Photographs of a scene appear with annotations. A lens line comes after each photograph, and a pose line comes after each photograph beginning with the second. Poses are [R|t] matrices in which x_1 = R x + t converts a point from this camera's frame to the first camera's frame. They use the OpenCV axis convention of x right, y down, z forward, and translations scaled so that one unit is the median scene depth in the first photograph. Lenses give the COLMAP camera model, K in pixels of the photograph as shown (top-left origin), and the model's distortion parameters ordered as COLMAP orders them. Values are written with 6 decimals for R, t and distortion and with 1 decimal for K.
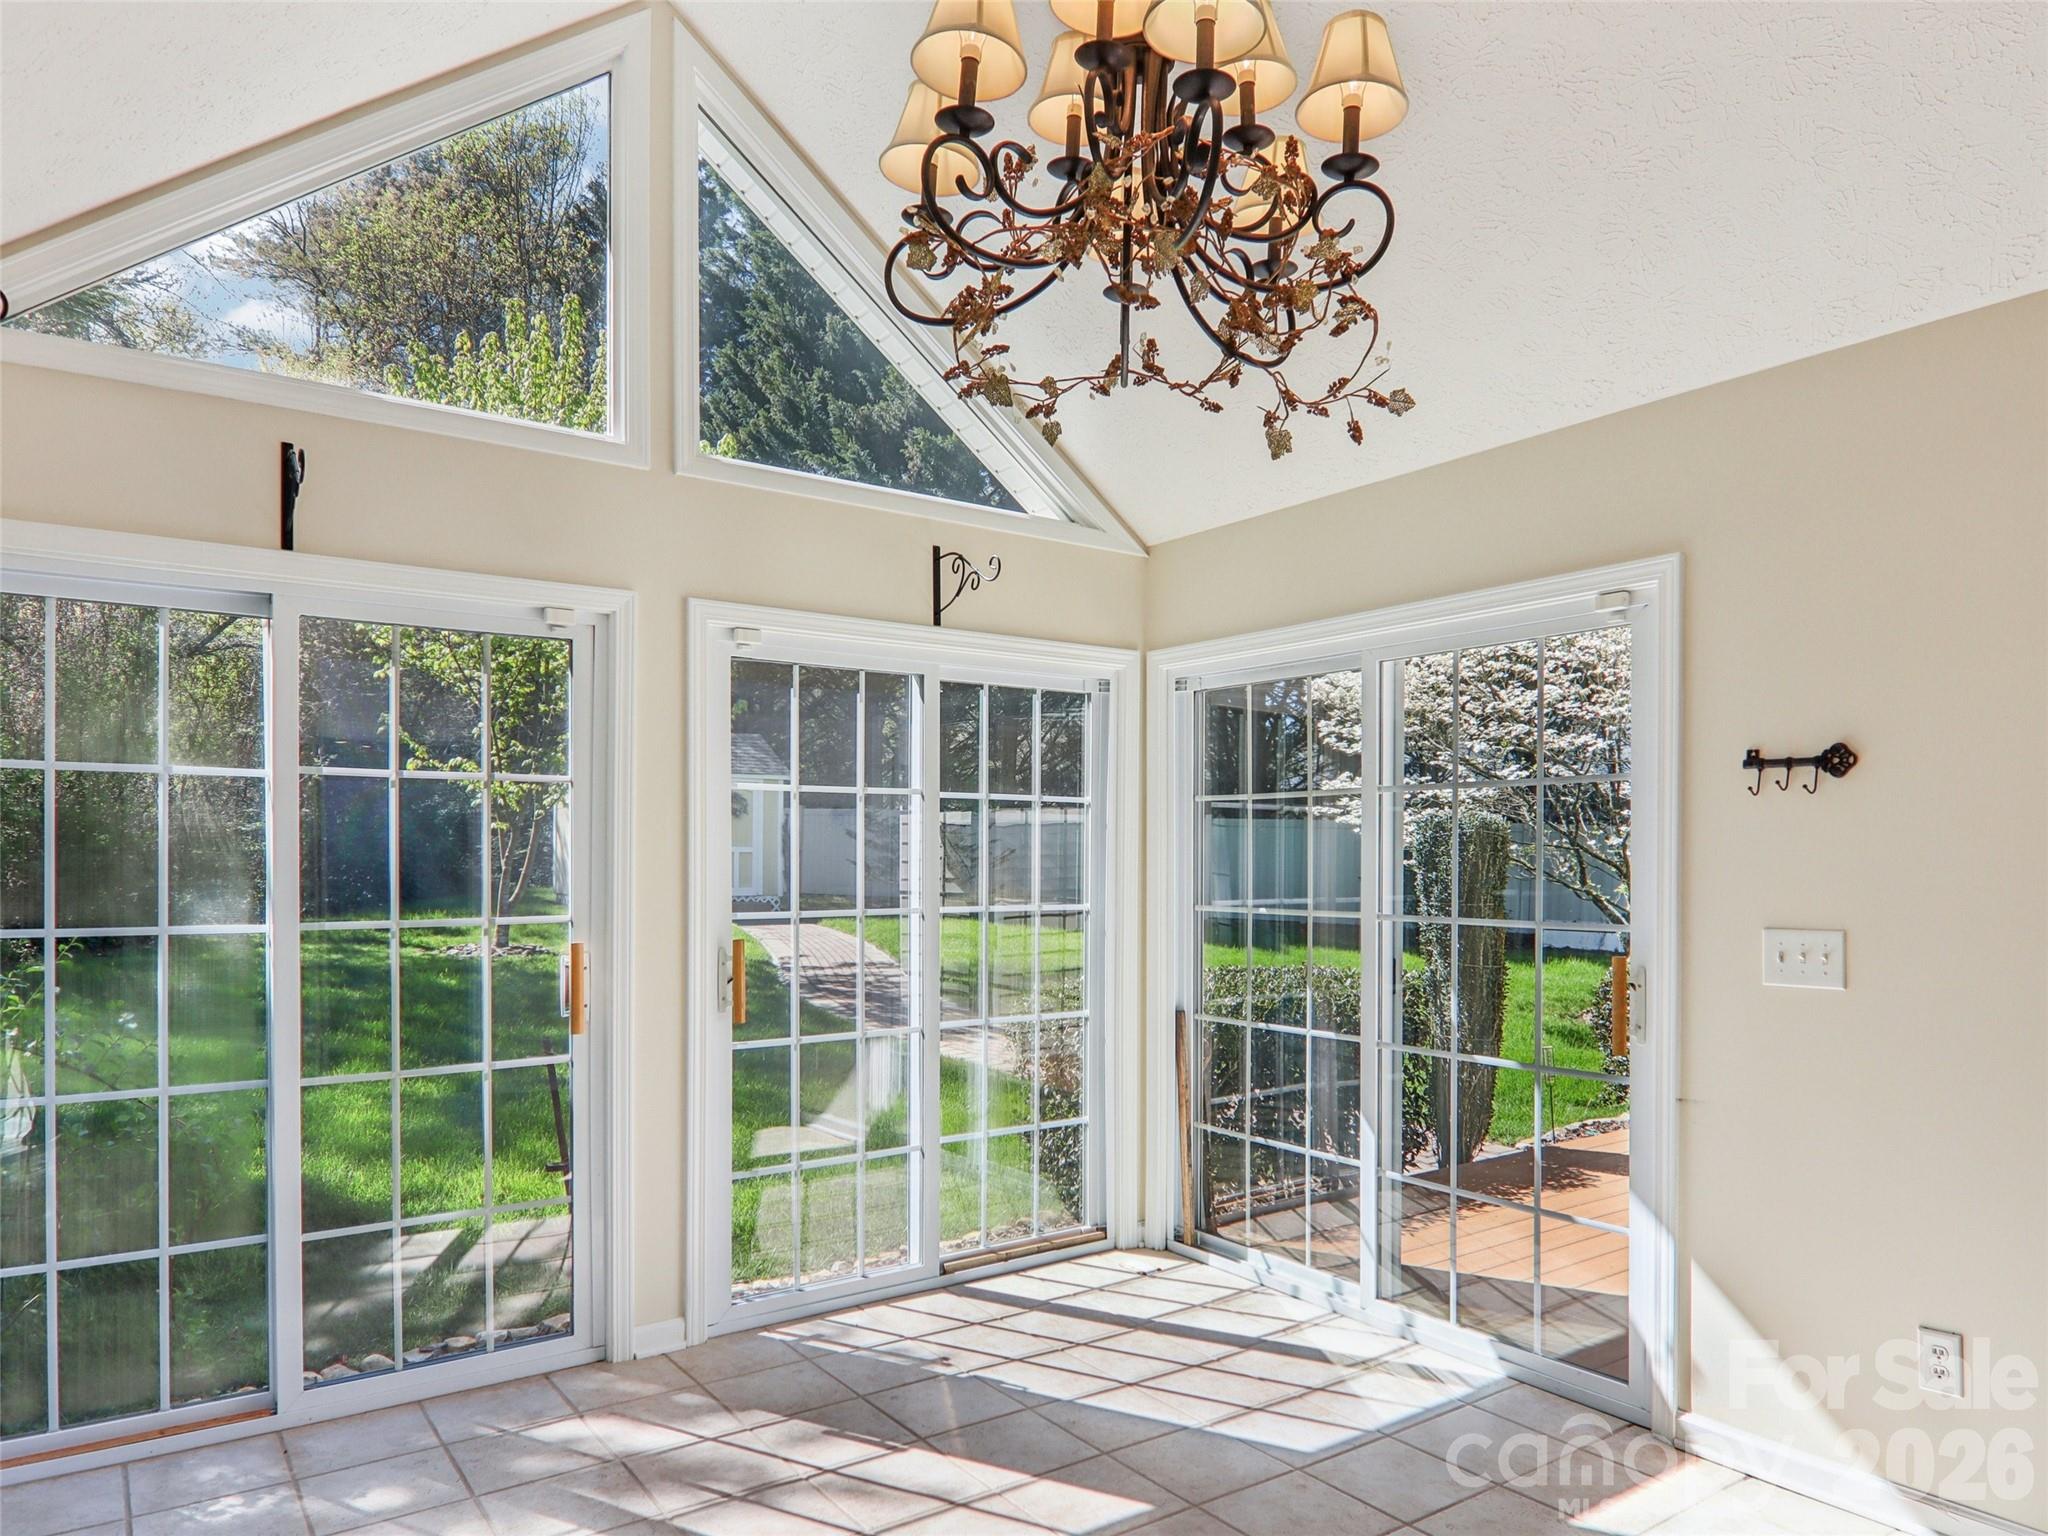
lens RADIAL K [[1305.6, 0, 1112.6], [0, 1305.6, 860.3], [0, 0, 1]] dist [0.002920, -0.018253]
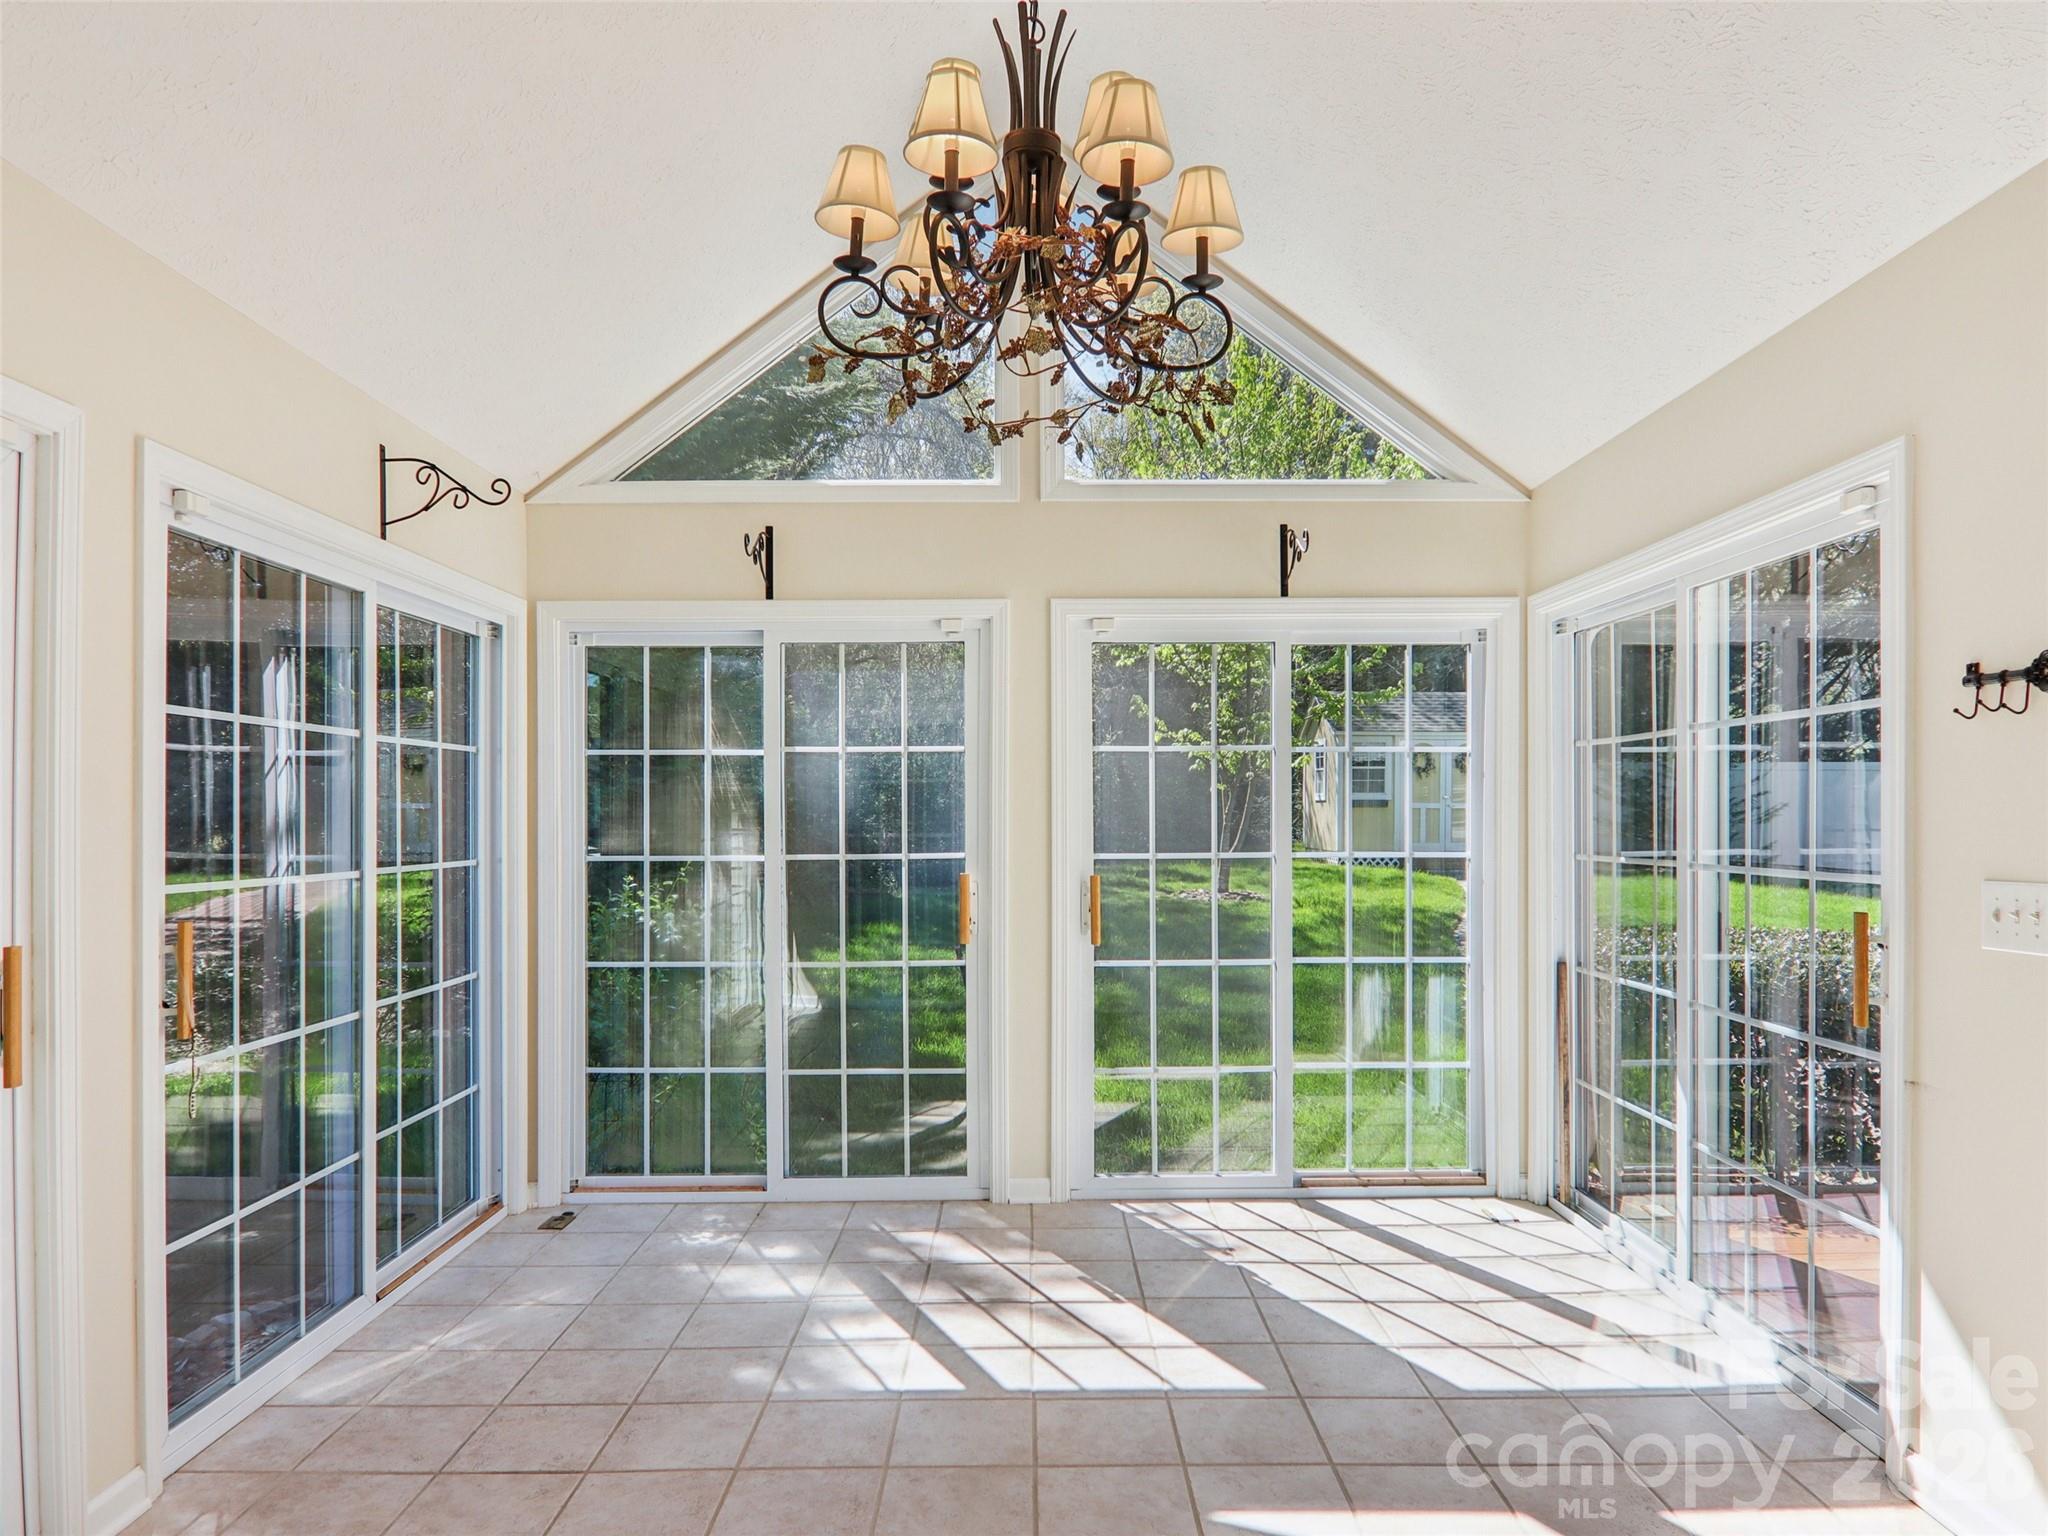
lens RADIAL K [[1305.6, 0, 1103.2], [0, 1305.6, 816.5], [0, 0, 1]] dist [0.002920, -0.018253]
pose [[0.821348, -0.005987, -0.570395, 0.415136], [0.005656, 0.999981, -0.002351, 0.008833], [0.570399, -0.001295, 0.821367, 0.008754]]
